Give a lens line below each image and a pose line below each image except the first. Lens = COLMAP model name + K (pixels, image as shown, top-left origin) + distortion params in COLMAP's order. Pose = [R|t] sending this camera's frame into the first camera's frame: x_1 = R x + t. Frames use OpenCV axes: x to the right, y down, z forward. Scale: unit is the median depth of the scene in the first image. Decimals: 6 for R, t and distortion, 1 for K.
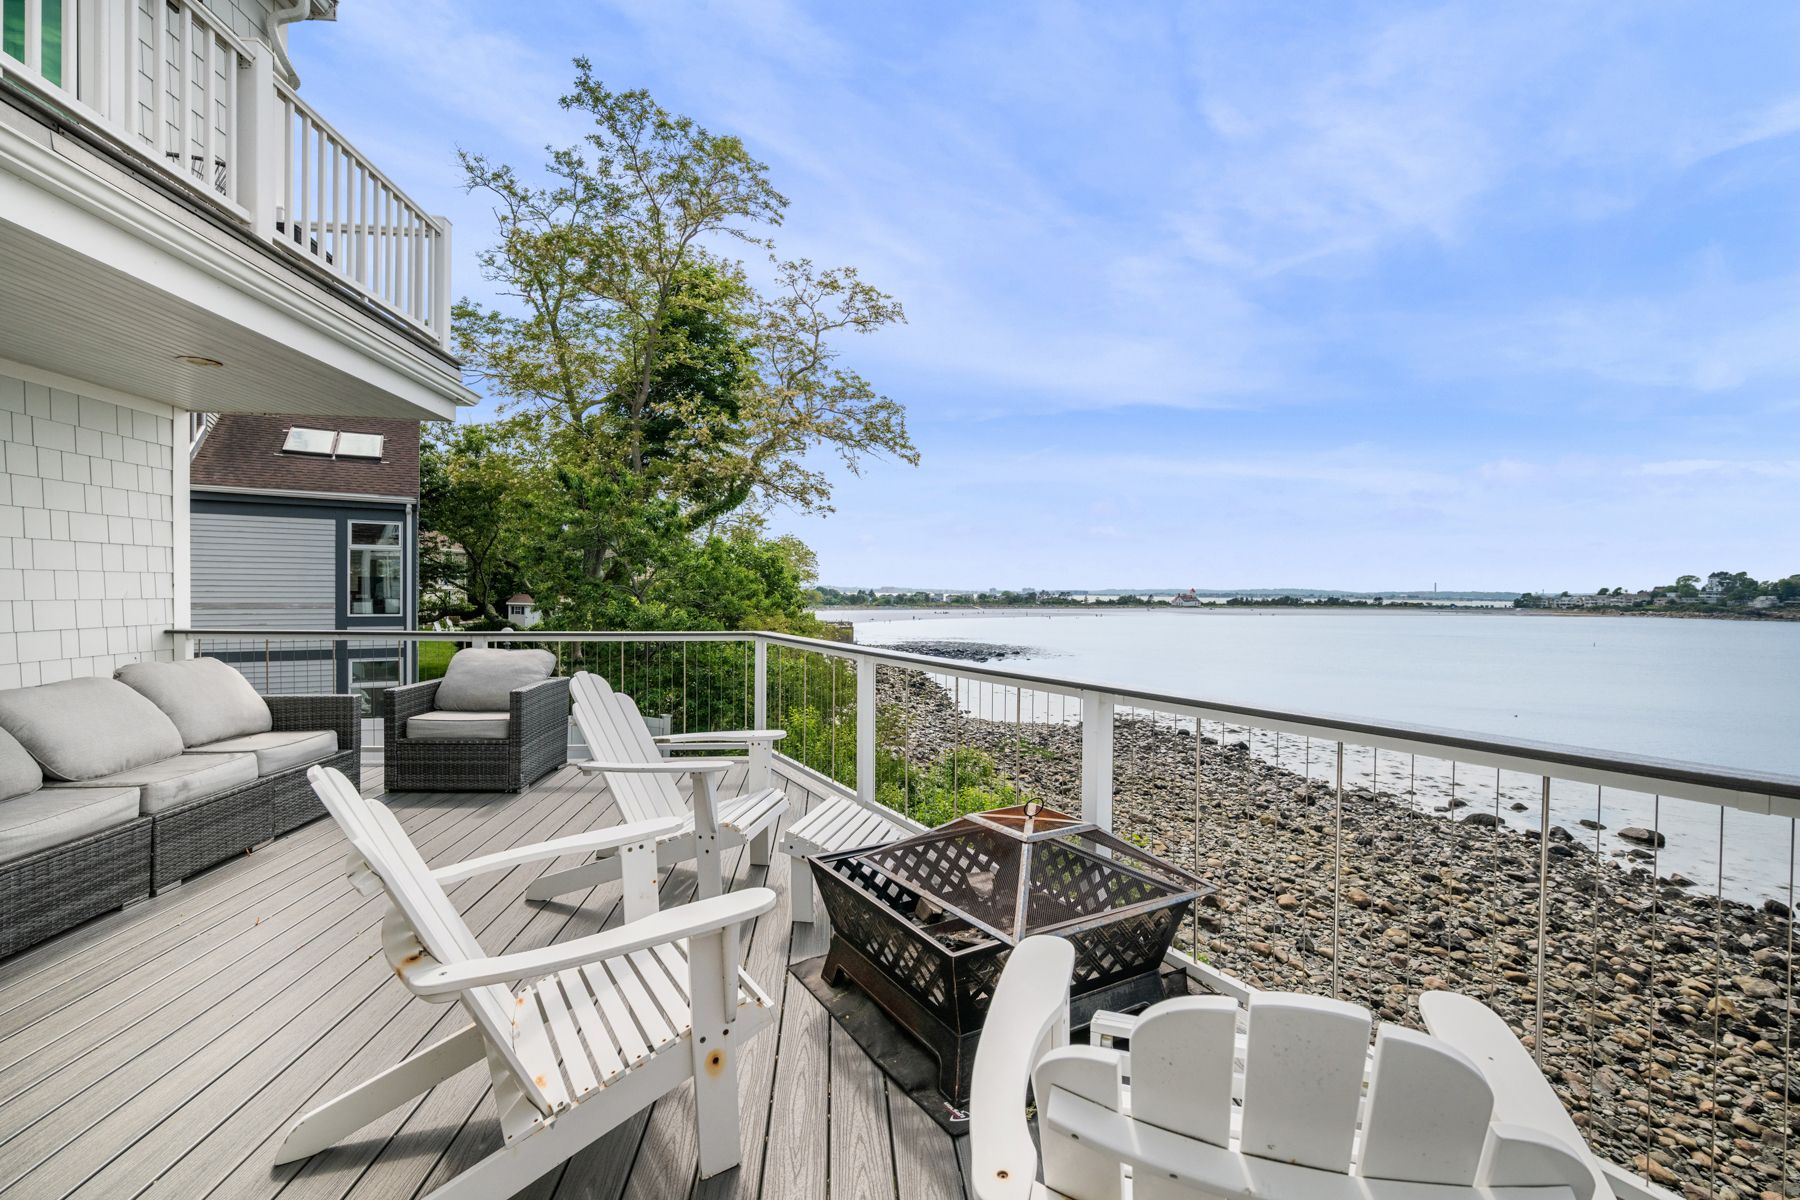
lens RADIAL K [[709.3, 0, 900.0], [0, 709.3, 600.0], [0, 0, 1]] dist [-0.020351, 0.000048]
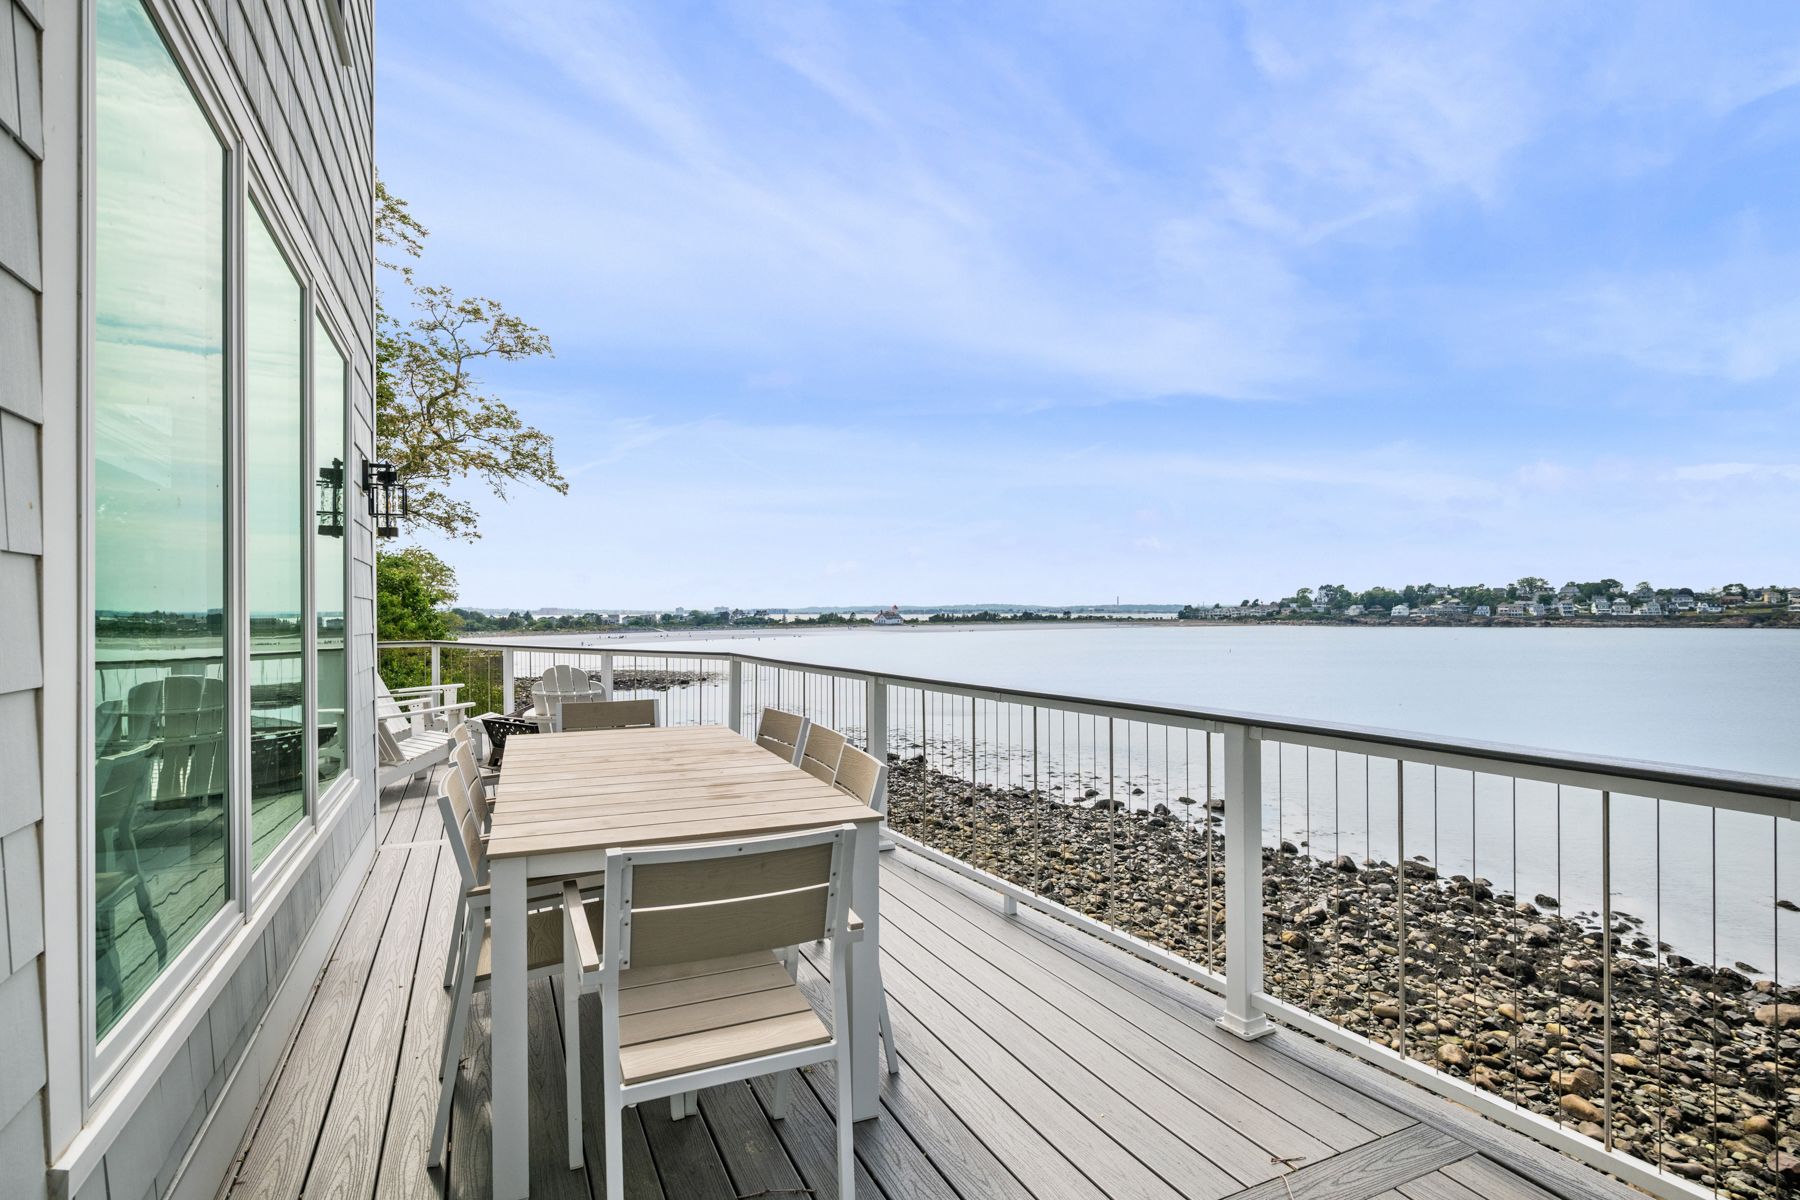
lens RADIAL K [[871.4, 0, 900.0], [0, 871.4, 600.0], [0, 0, 1]] dist [0.006246, 0.000107]
pose [[0.935258, -0.010159, 0.353821, 0.018161], [0.018834, 0.999600, -0.021082, 0.004473], [-0.353465, 0.026381, 0.935076, -0.254494]]
